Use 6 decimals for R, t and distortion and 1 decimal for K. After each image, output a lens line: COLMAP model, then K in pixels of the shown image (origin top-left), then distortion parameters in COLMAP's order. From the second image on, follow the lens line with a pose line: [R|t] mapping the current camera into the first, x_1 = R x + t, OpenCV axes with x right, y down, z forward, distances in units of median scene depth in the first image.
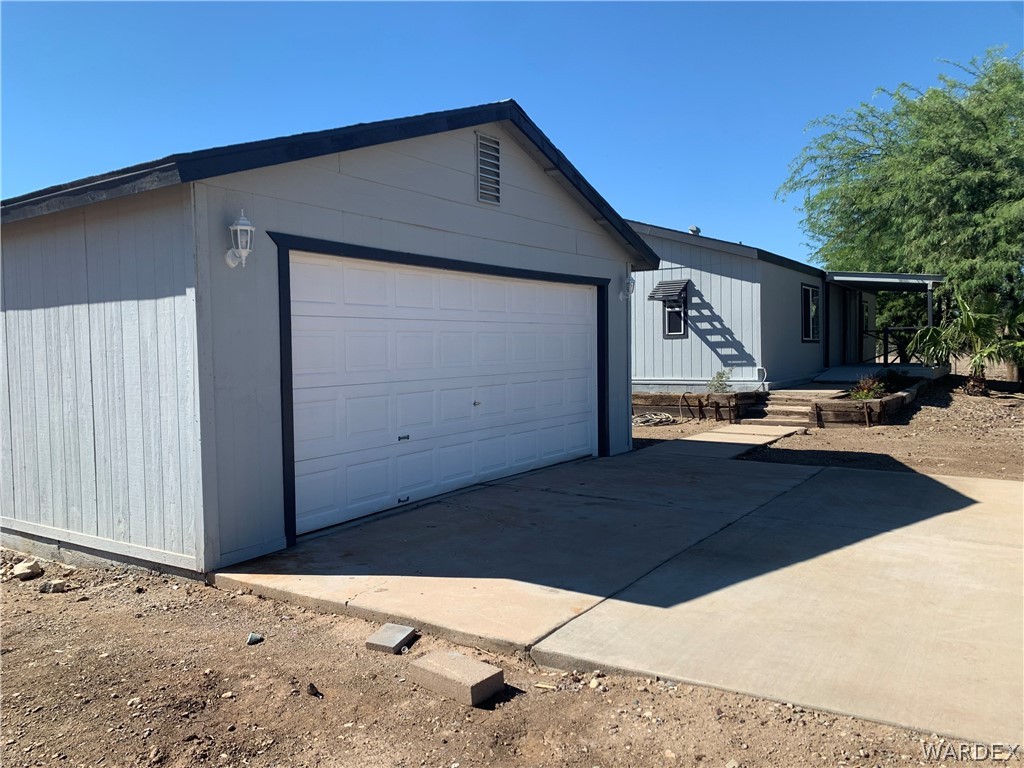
lens RADIAL K [[776.7, 0, 512.3], [0, 776.7, 383.0], [0, 0, 1]] dist [-0.001527, -0.000561]
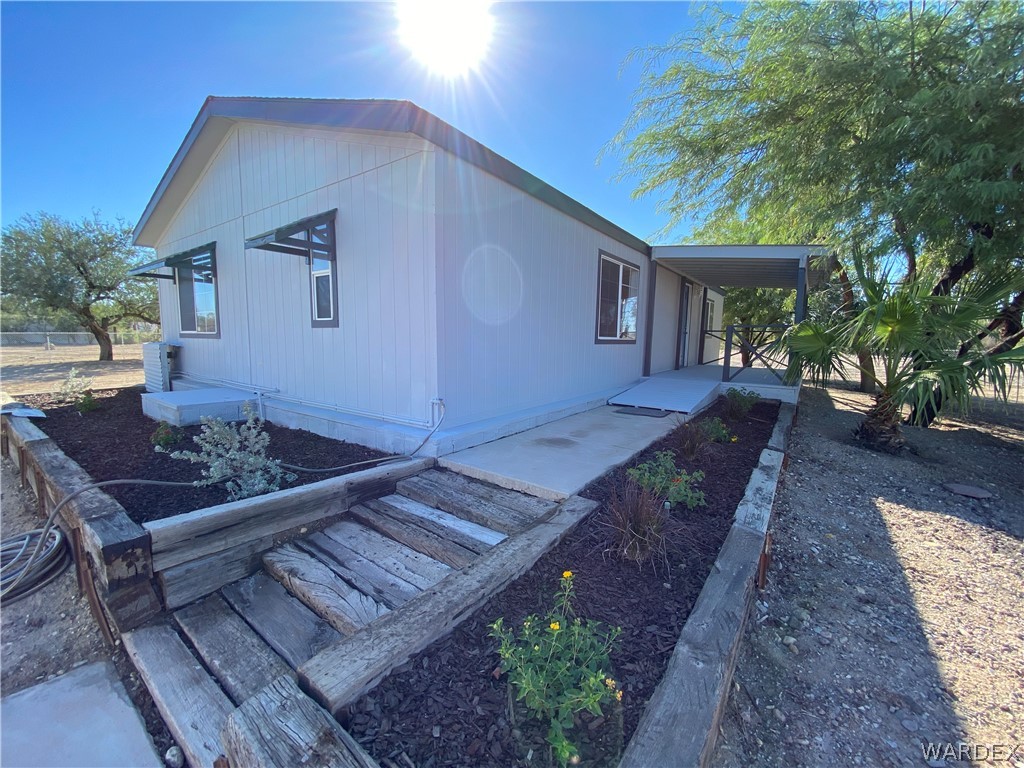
lens RADIAL K [[420.6, 0, 511.3], [0, 420.6, 385.4], [0, 0, 1]] dist [-0.005982, -0.000165]
pose [[0.998542, 0.047845, -0.025000, 0.311116], [-0.045603, 0.995452, 0.083644, -0.043493], [0.028888, -0.082382, 0.996182, 0.640727]]
